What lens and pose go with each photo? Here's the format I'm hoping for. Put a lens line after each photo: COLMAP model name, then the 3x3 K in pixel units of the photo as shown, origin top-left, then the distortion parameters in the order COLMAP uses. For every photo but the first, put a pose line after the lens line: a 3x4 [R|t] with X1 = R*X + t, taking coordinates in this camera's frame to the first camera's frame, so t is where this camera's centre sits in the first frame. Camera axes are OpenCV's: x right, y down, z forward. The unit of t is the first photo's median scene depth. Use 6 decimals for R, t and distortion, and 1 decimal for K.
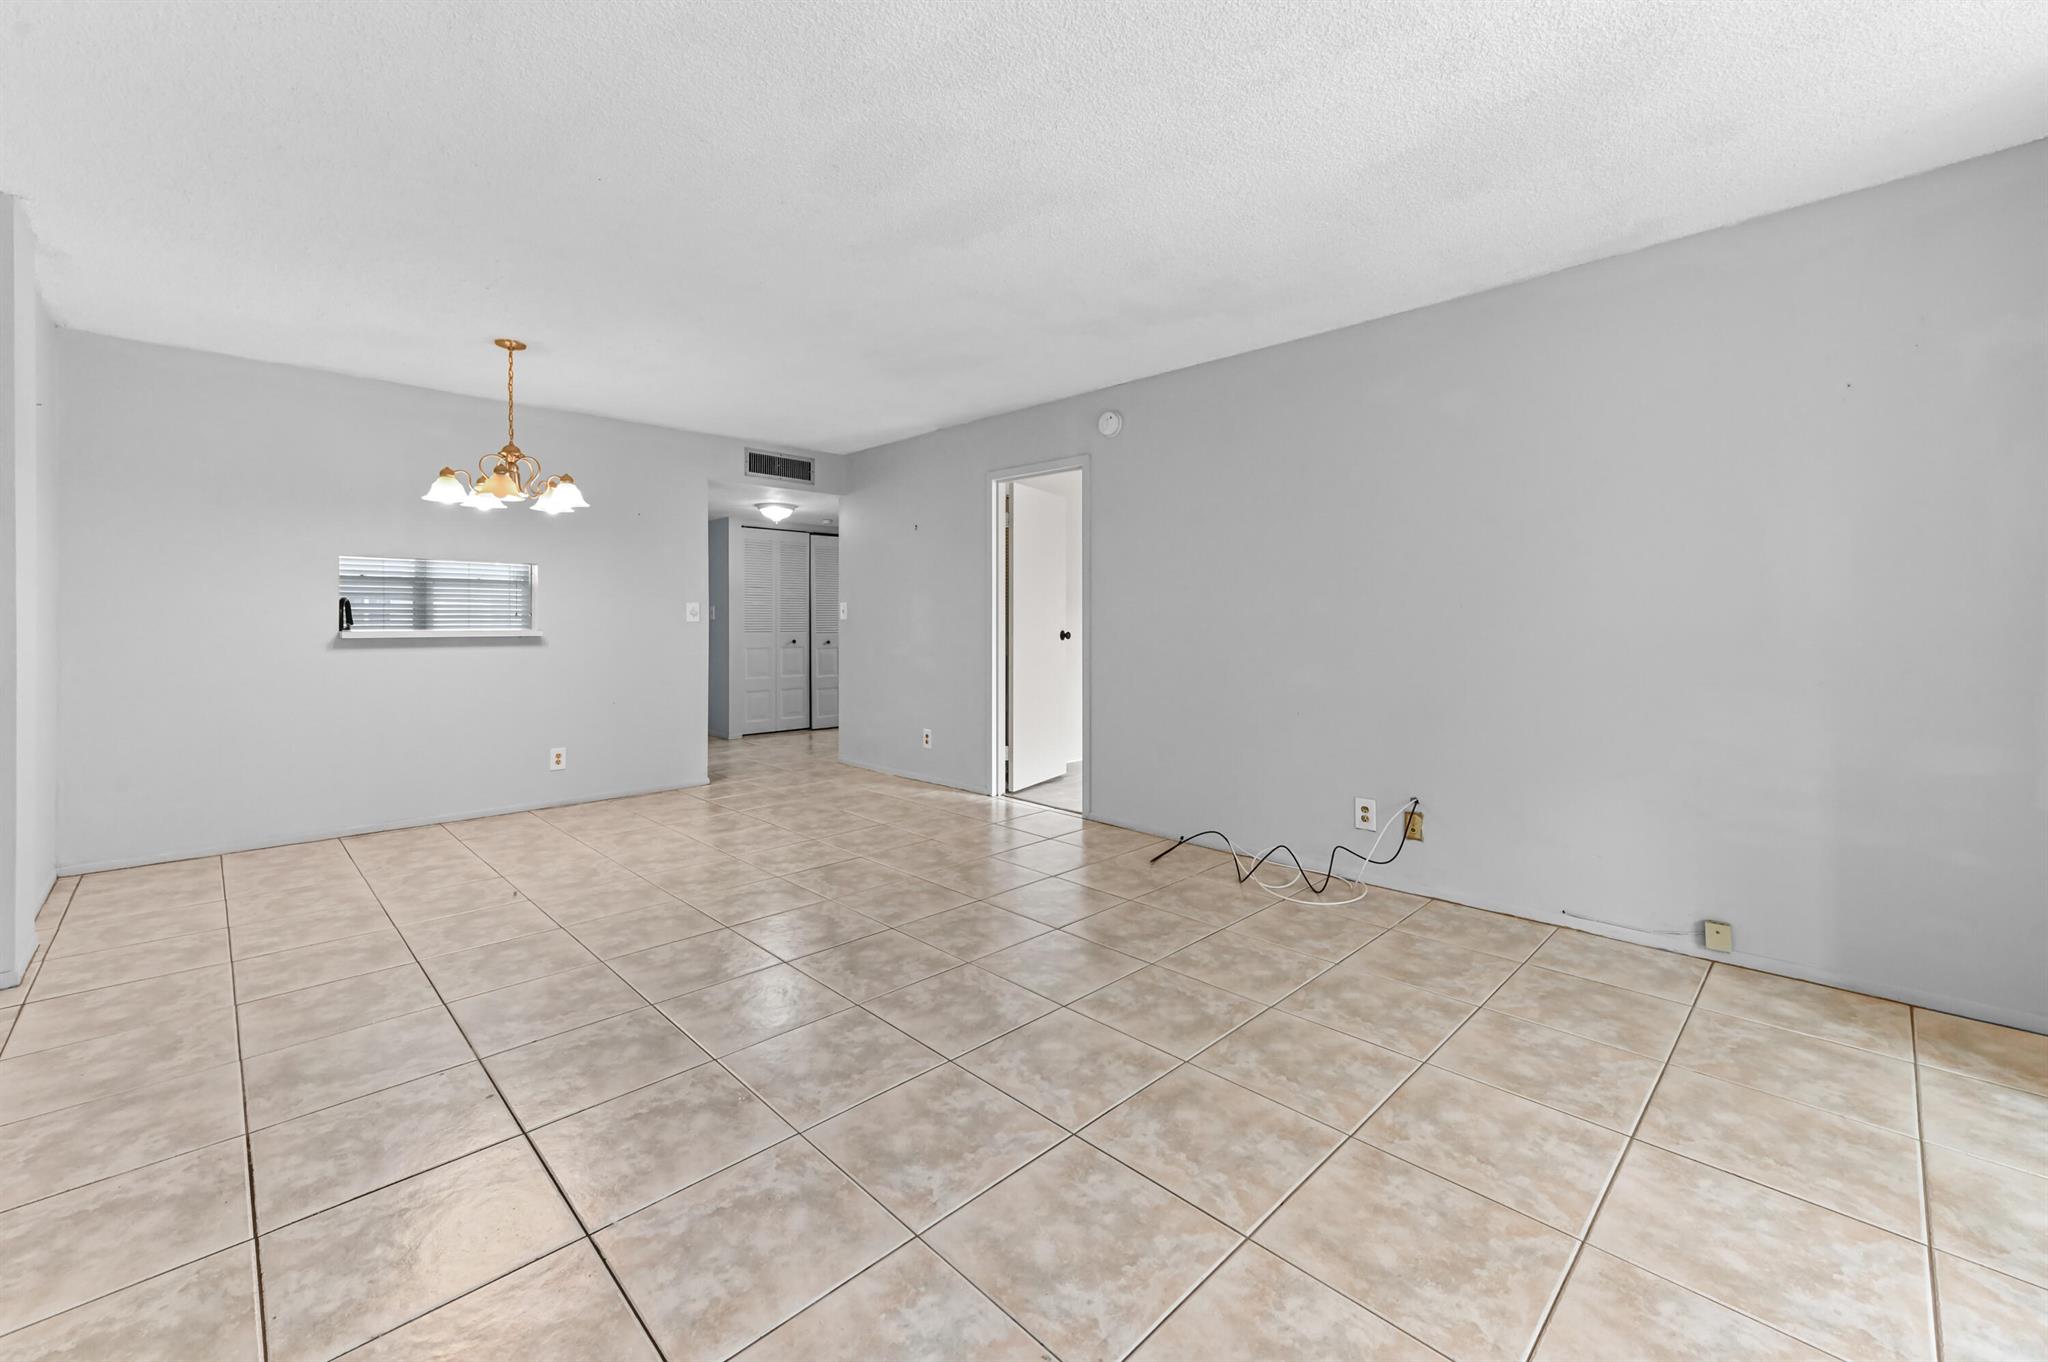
lens RADIAL K [[823.2, 0, 1025.8], [0, 823.2, 637.9], [0, 0, 1]] dist [0.012955, -0.001098]
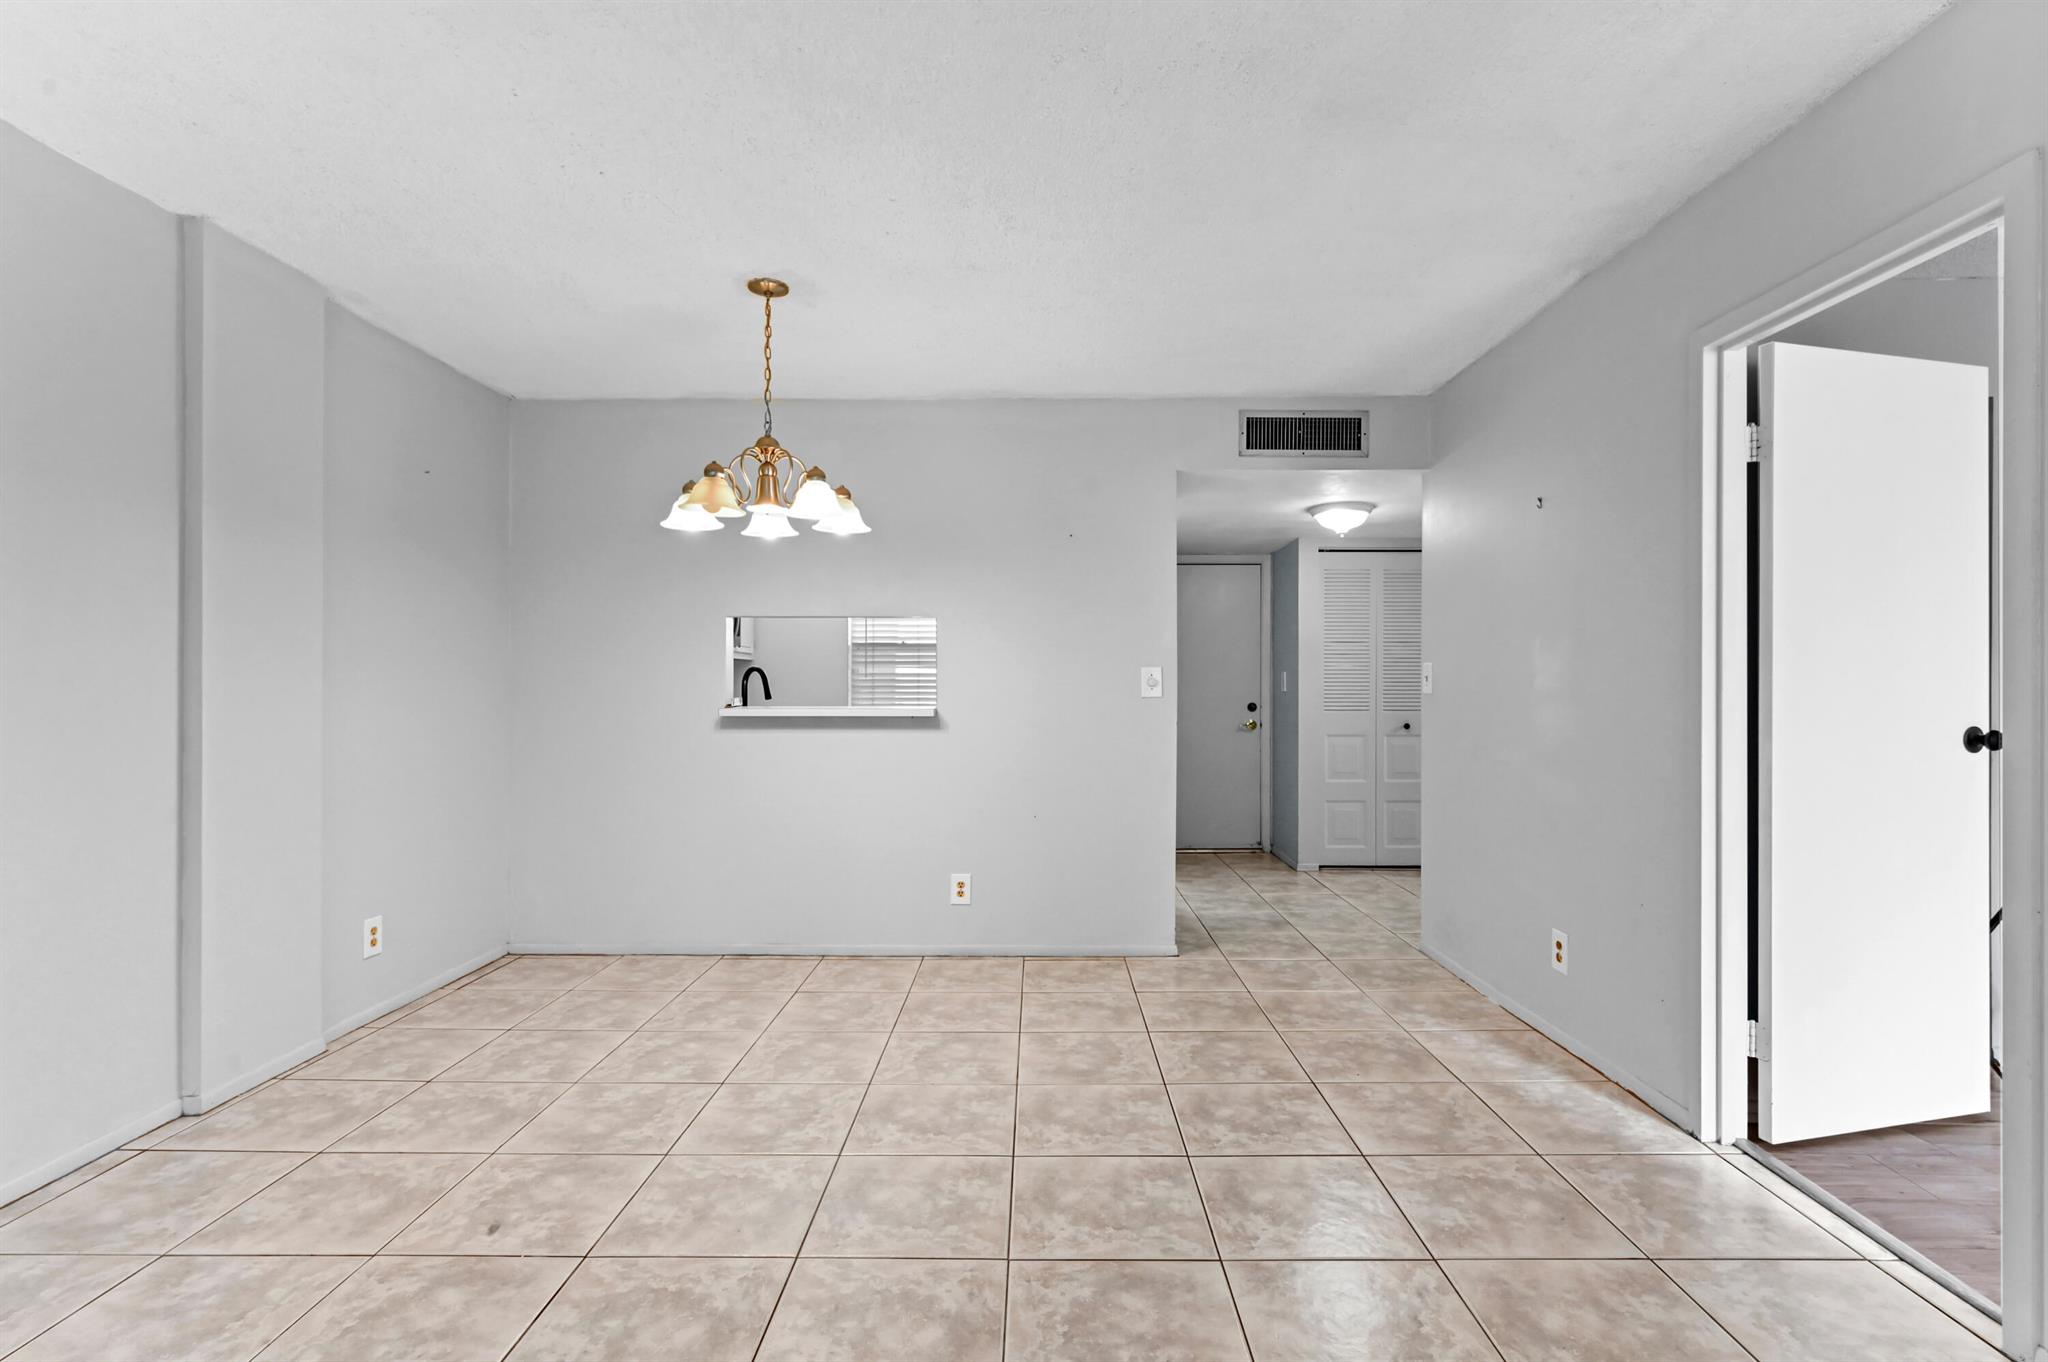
lens RADIAL K [[973.2, 0, 1037.3], [0, 973.2, 684.9], [0, 0, 1]] dist [0.009652, -0.000660]
pose [[0.706943, -0.004464, -0.707256, 0.206766], [-0.014263, 0.999687, -0.020566, -0.038395], [0.707127, 0.024627, 0.706658, 1.314031]]
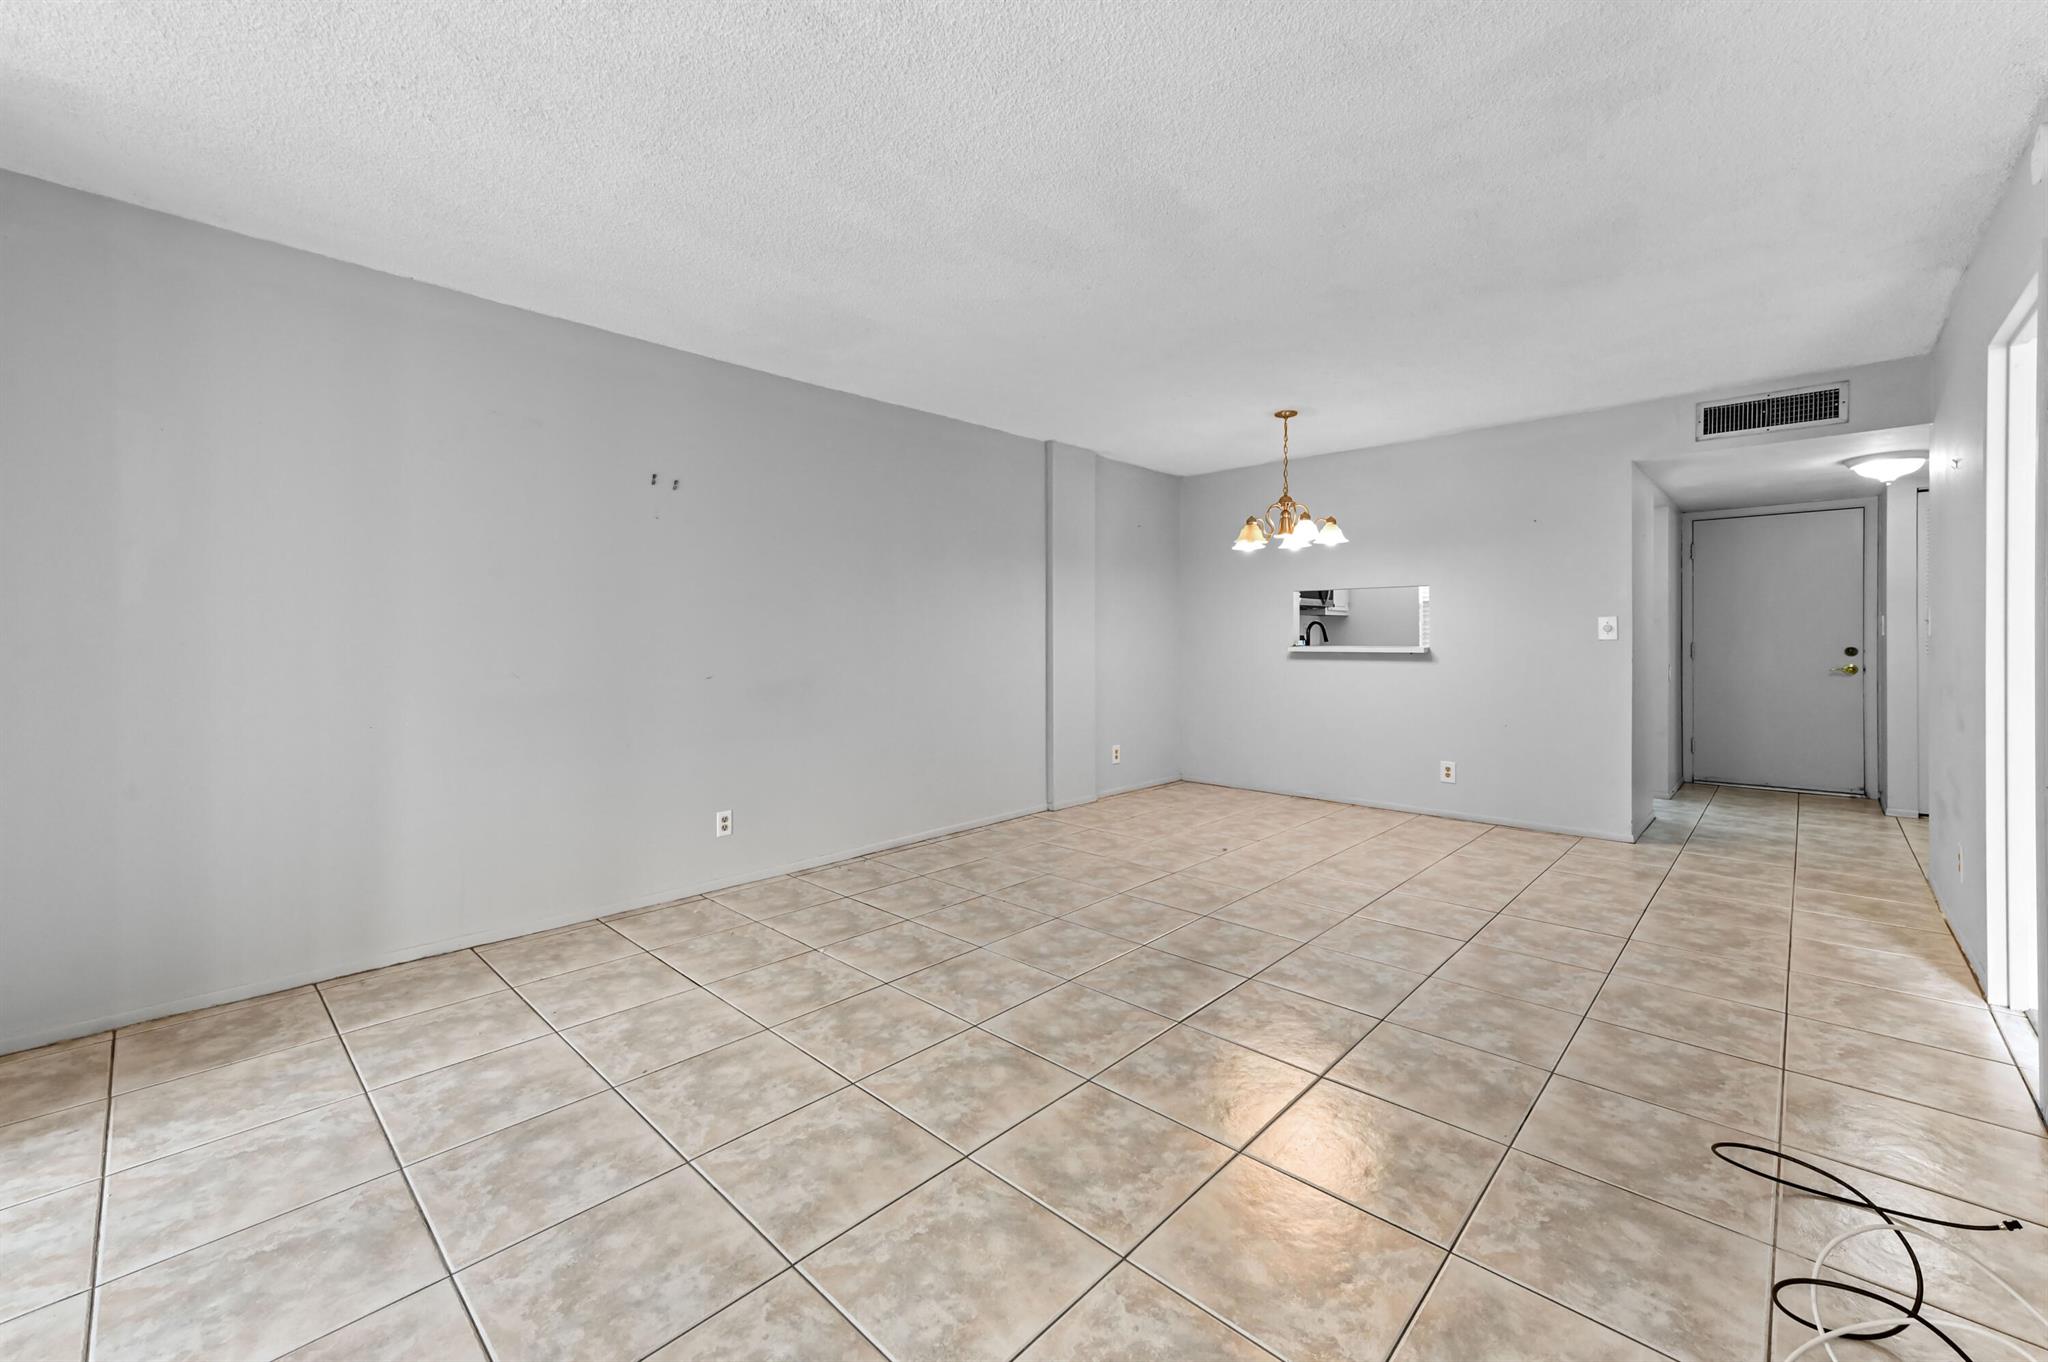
lens RADIAL K [[823.2, 0, 1024.7], [0, 823.2, 649.1], [0, 0, 1]] dist [0.012955, -0.001098]
pose [[0.033743, 0.011262, -0.999367, 1.290850], [-0.018219, 0.999777, 0.010652, -0.026017], [0.999264, 0.017848, 0.033940, 1.263308]]
